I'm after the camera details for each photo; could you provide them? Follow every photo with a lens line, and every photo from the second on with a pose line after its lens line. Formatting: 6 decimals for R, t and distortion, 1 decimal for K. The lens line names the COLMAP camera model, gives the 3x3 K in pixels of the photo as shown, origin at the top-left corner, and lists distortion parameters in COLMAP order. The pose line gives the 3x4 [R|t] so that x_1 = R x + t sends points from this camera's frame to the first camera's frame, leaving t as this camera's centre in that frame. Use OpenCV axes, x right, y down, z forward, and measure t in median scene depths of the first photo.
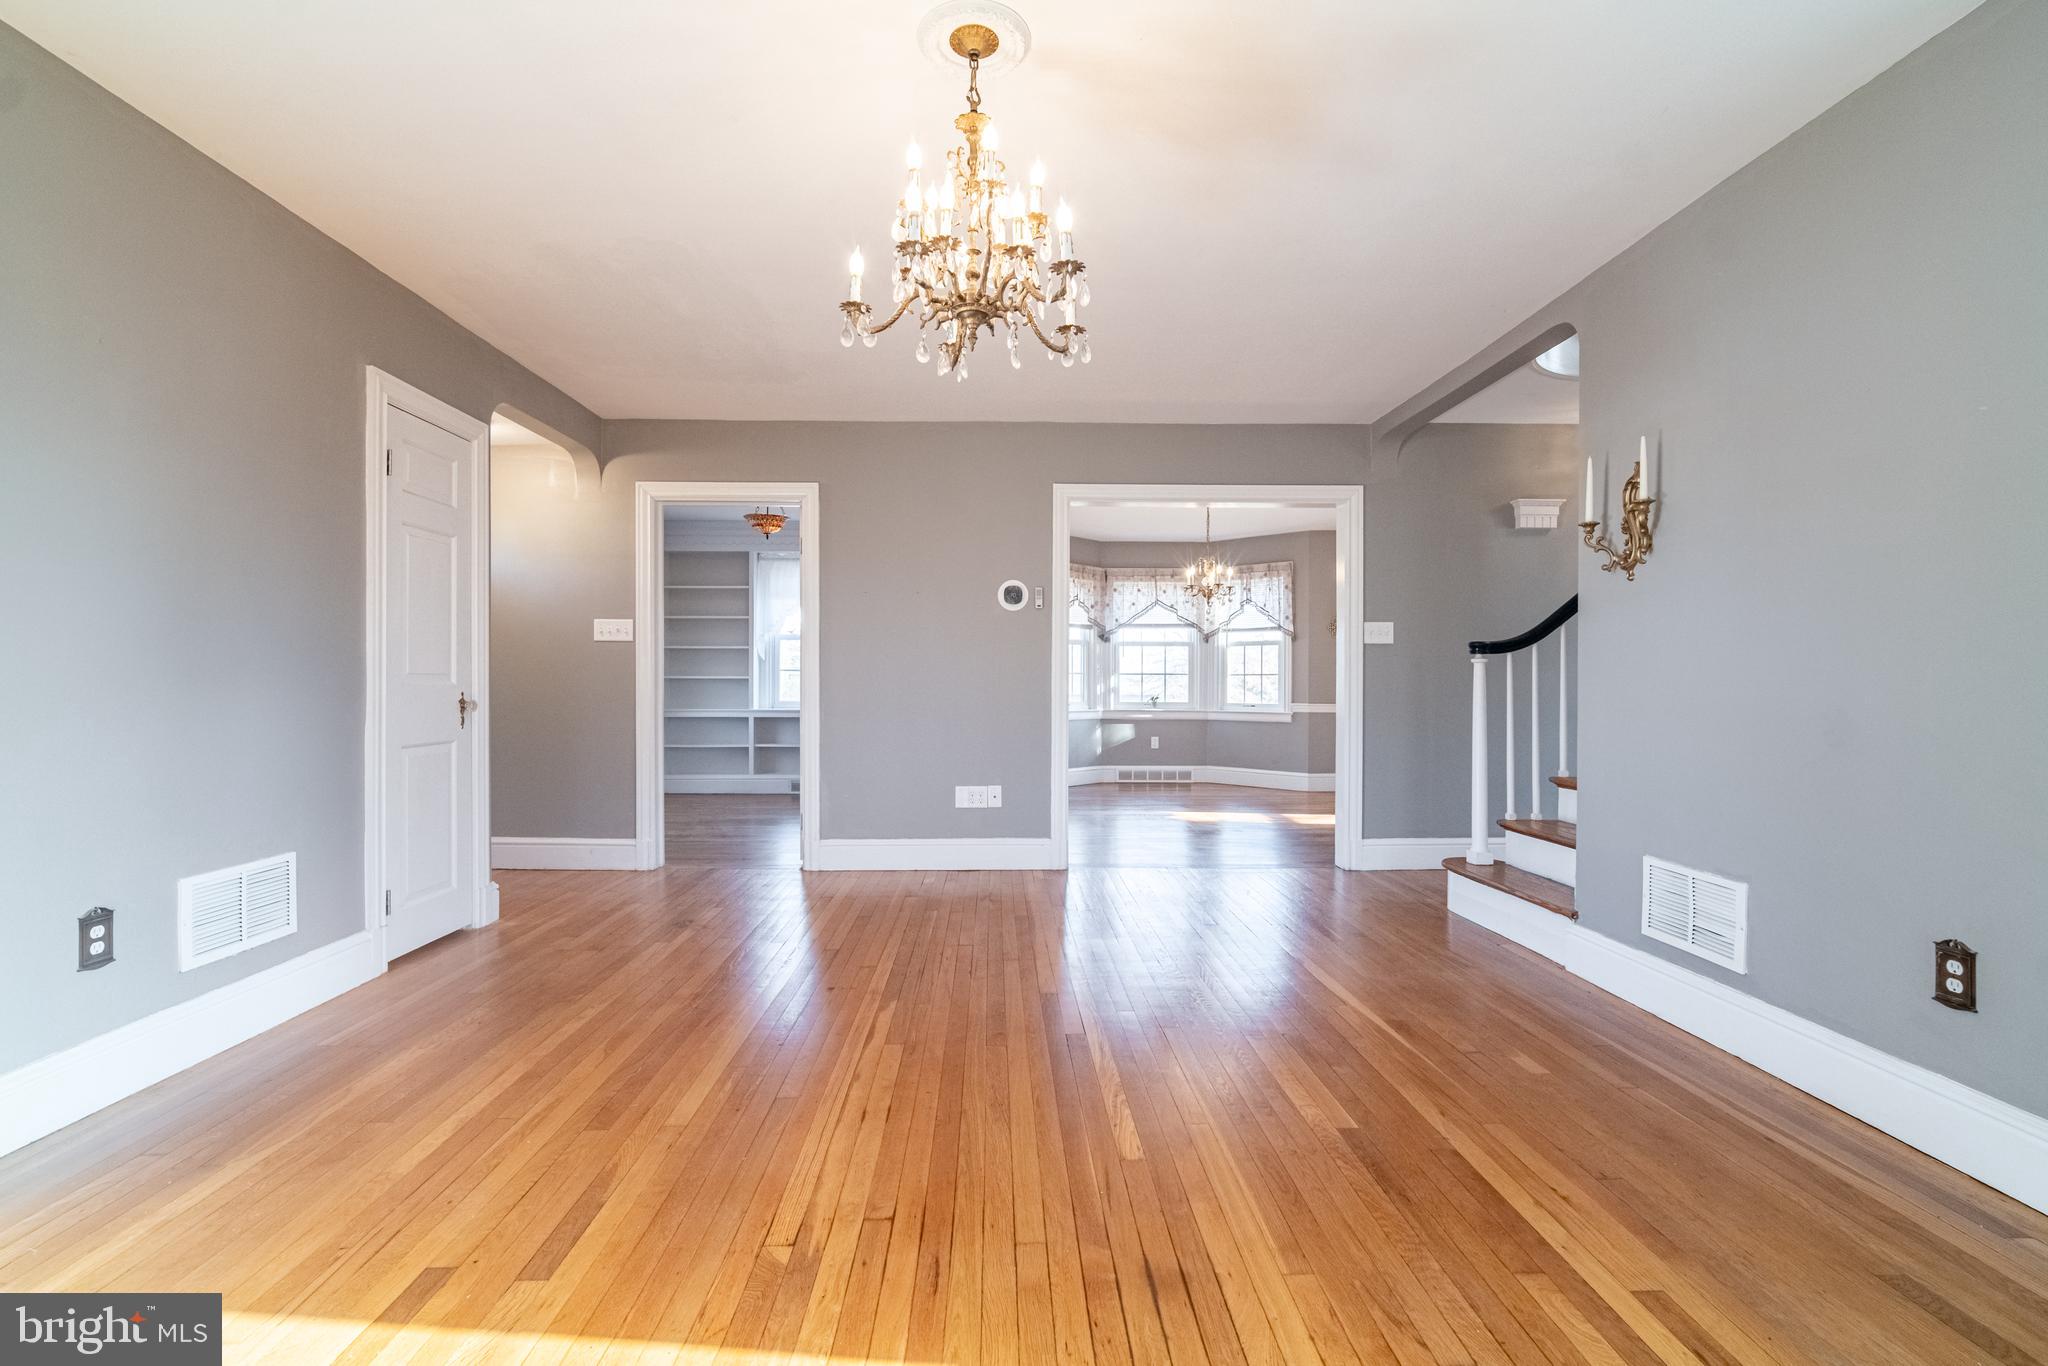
lens RADIAL K [[933.1, 0, 996.1], [0, 933.1, 681.7], [0, 0, 1]] dist [-0.016134, 0.005666]
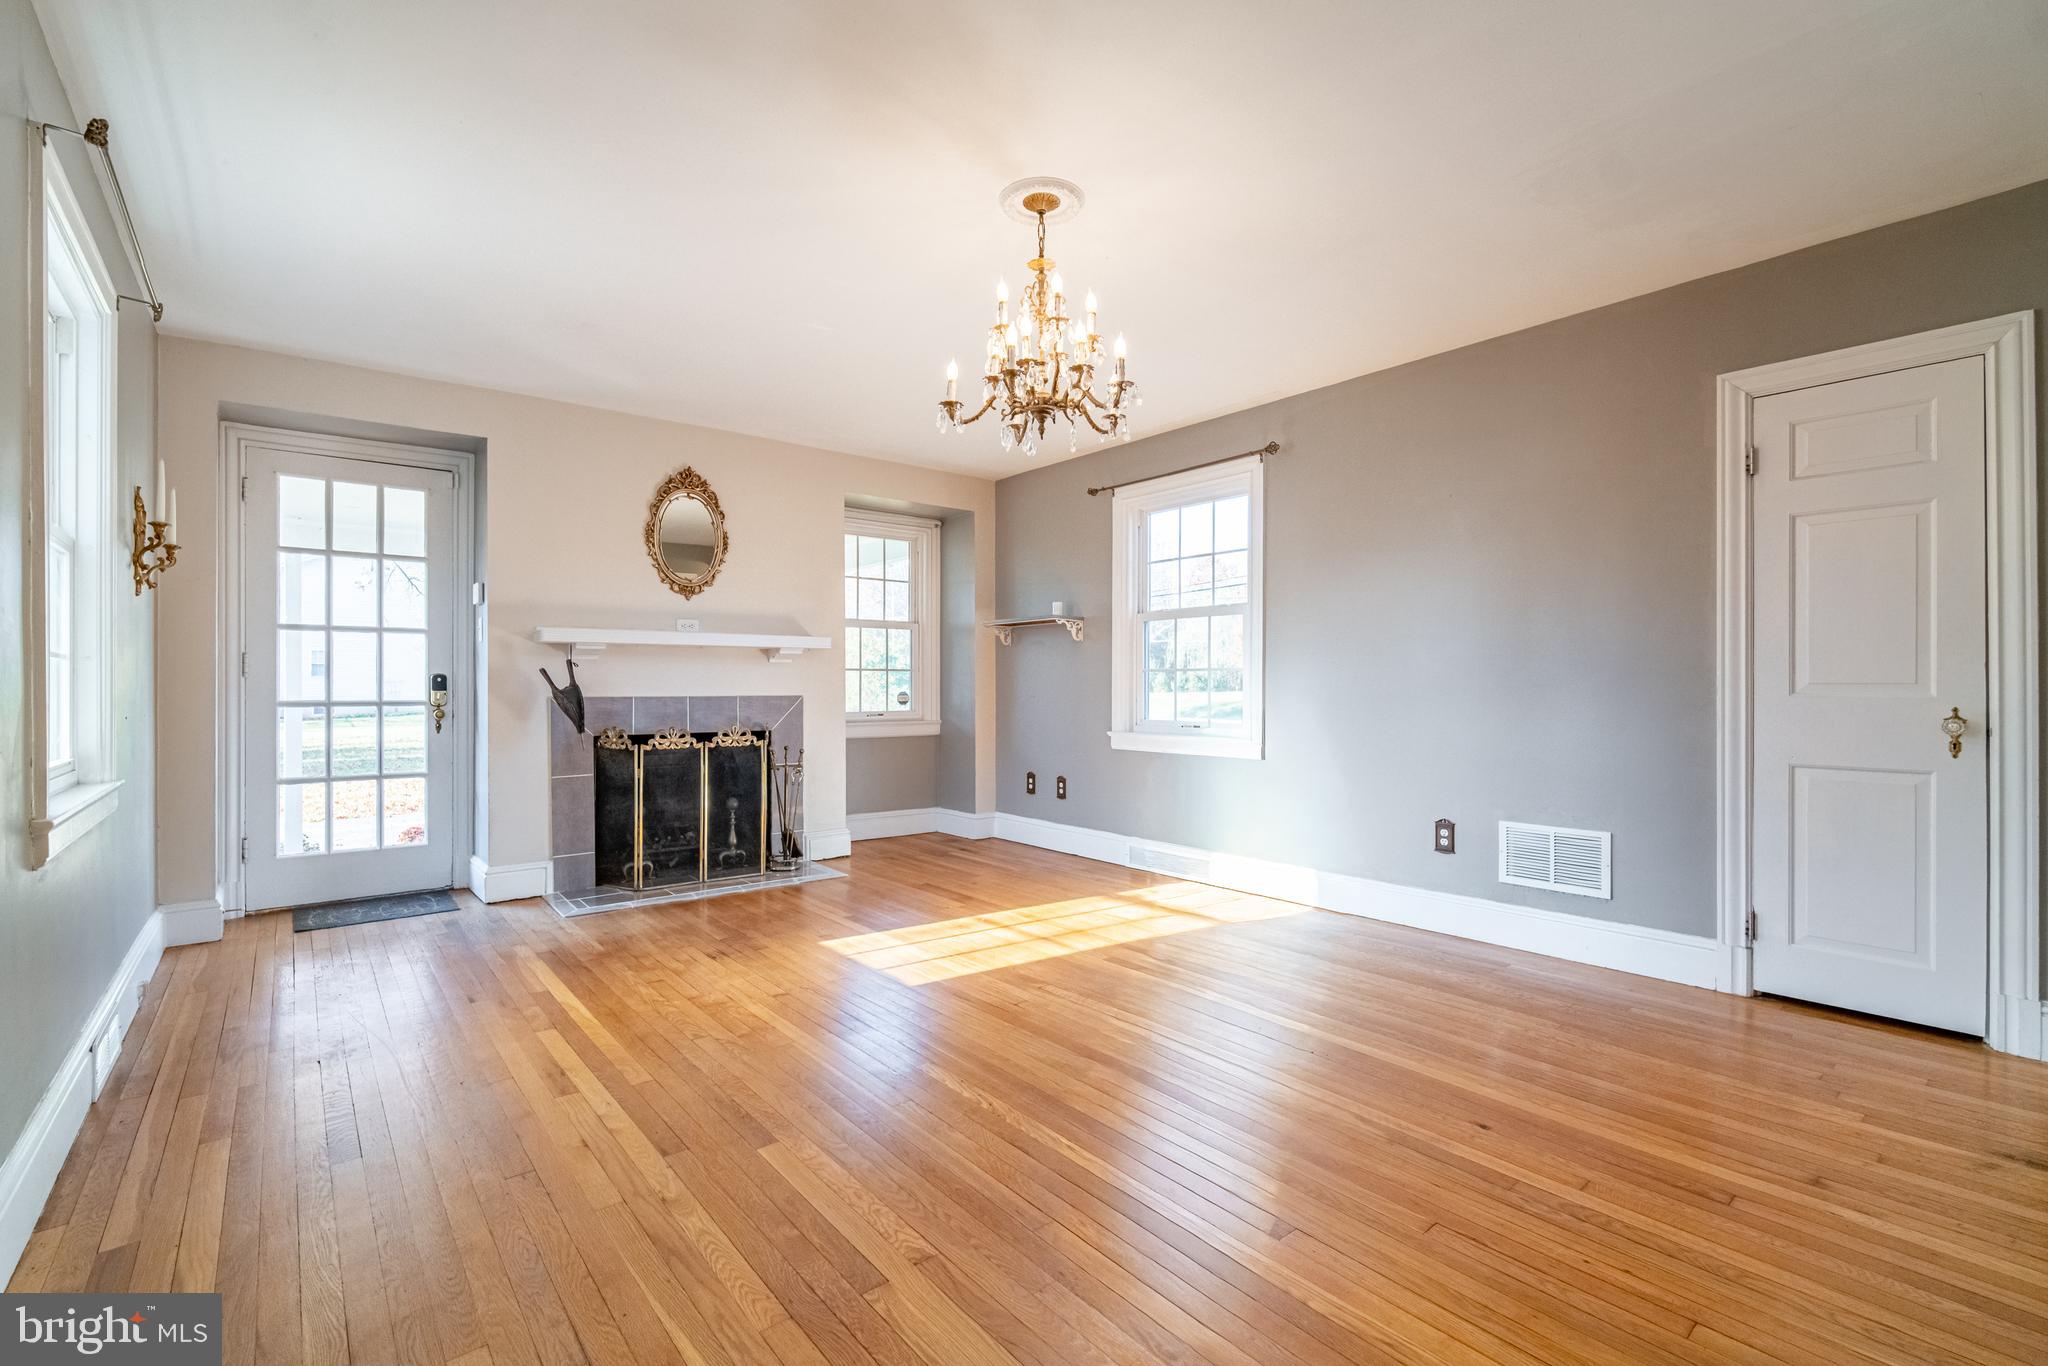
lens RADIAL K [[933.1, 0, 1017.3], [0, 933.1, 681.9], [0, 0, 1]] dist [-0.016134, 0.005666]
pose [[-0.784697, -0.003989, -0.619867, 0.721914], [-0.003233, 0.999992, -0.002343, -0.008160], [0.619871, 0.000166, -0.784704, 1.783579]]
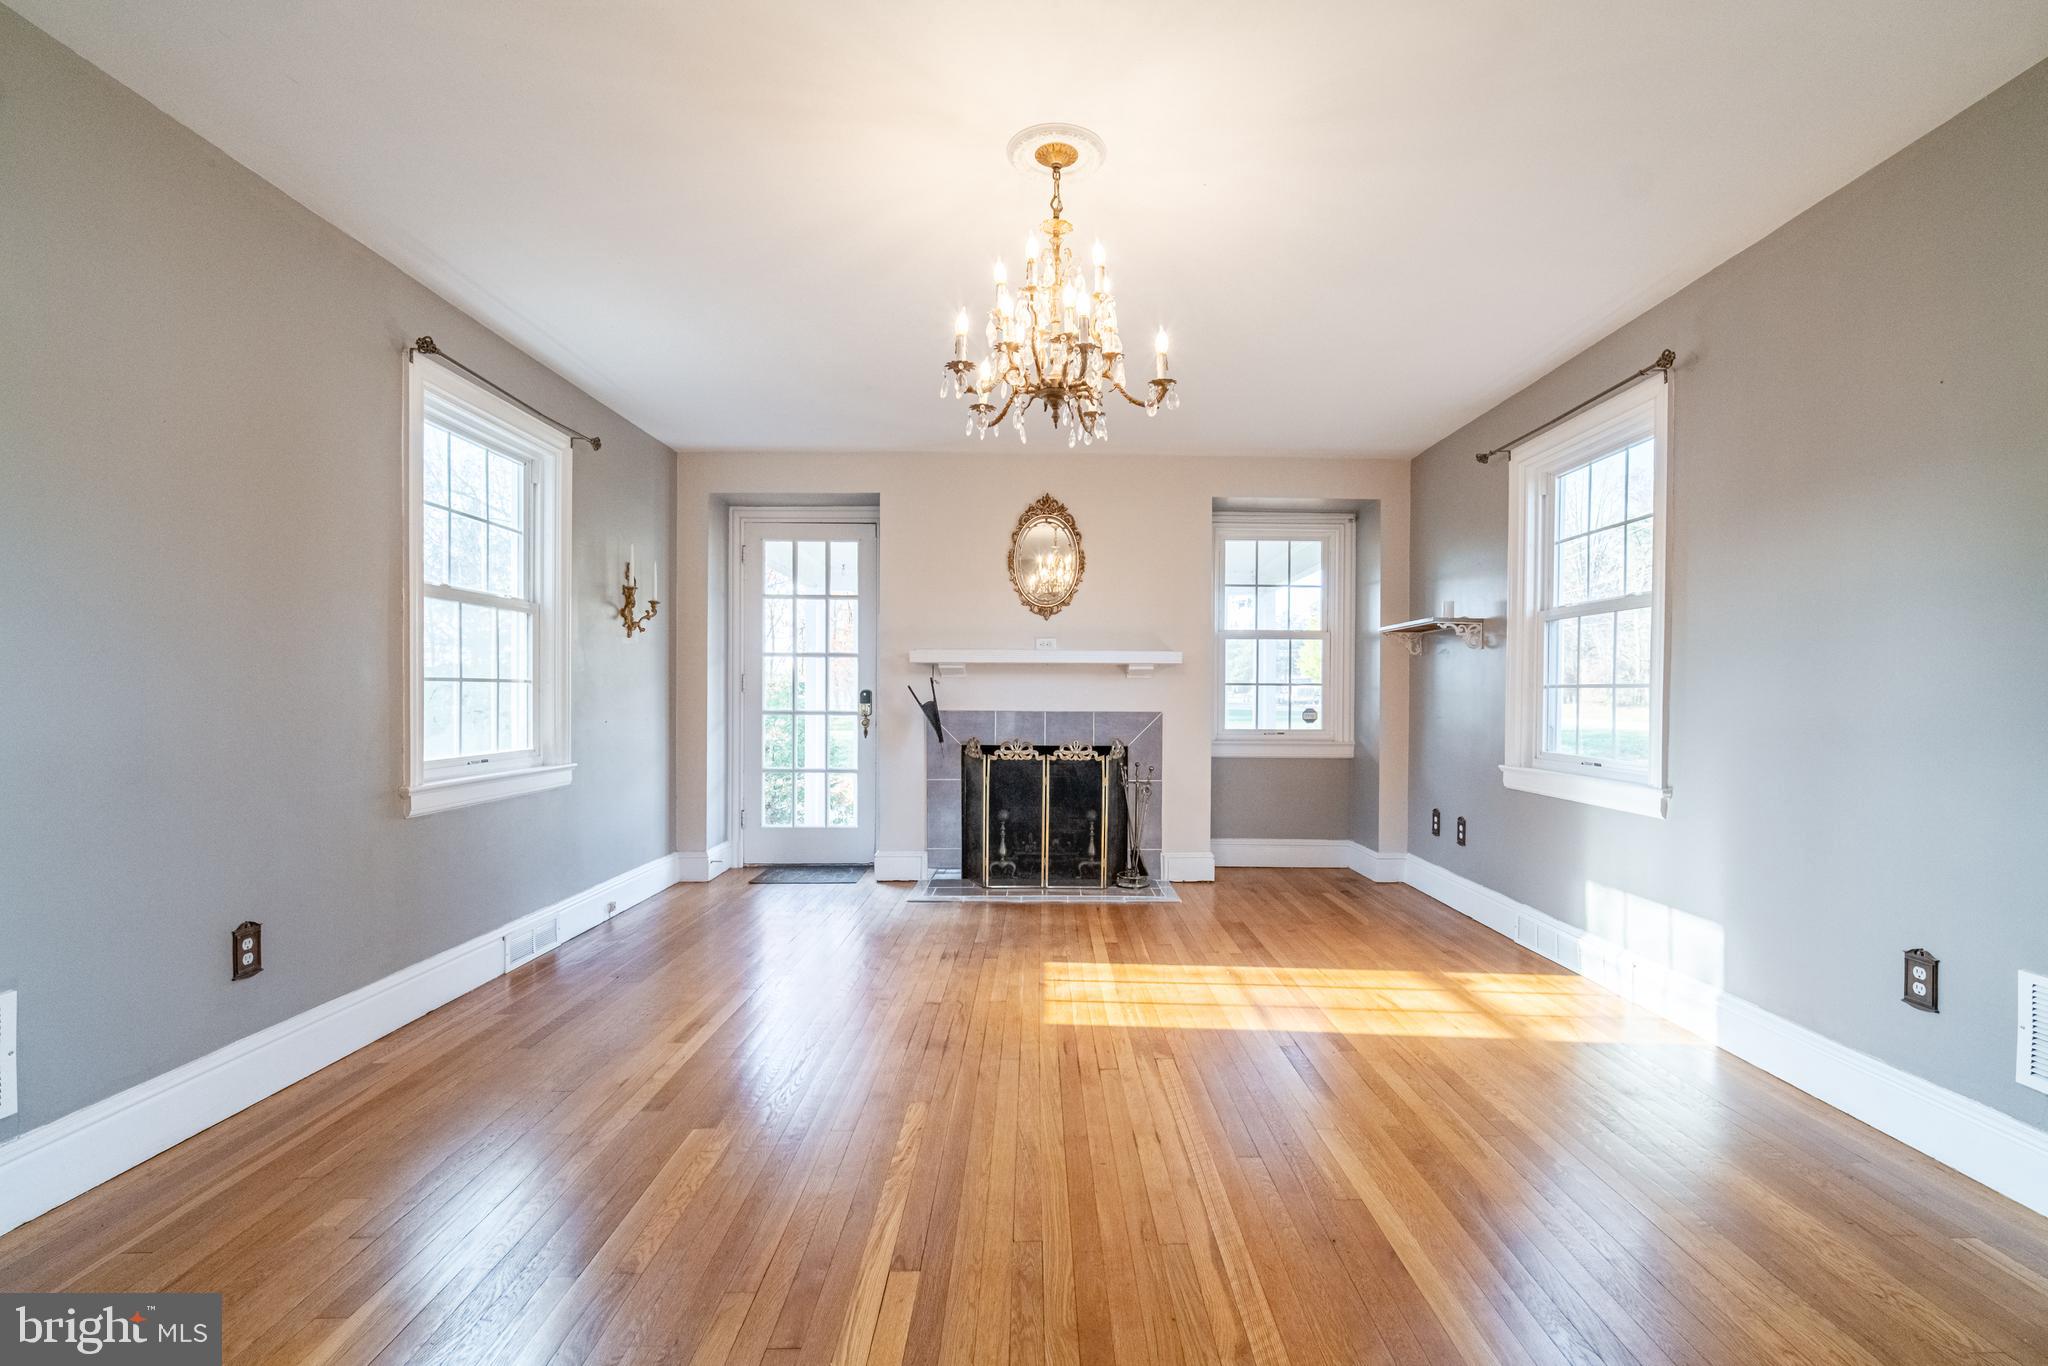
lens RADIAL K [[933.1, 0, 1028.6], [0, 933.1, 702.6], [0, 0, 1]] dist [-0.016134, 0.005666]
pose [[-0.999937, -0.007634, 0.008207, -0.002738], [-0.007519, 0.999875, 0.013926, -0.029492], [-0.008312, 0.013864, -0.999869, 1.906257]]
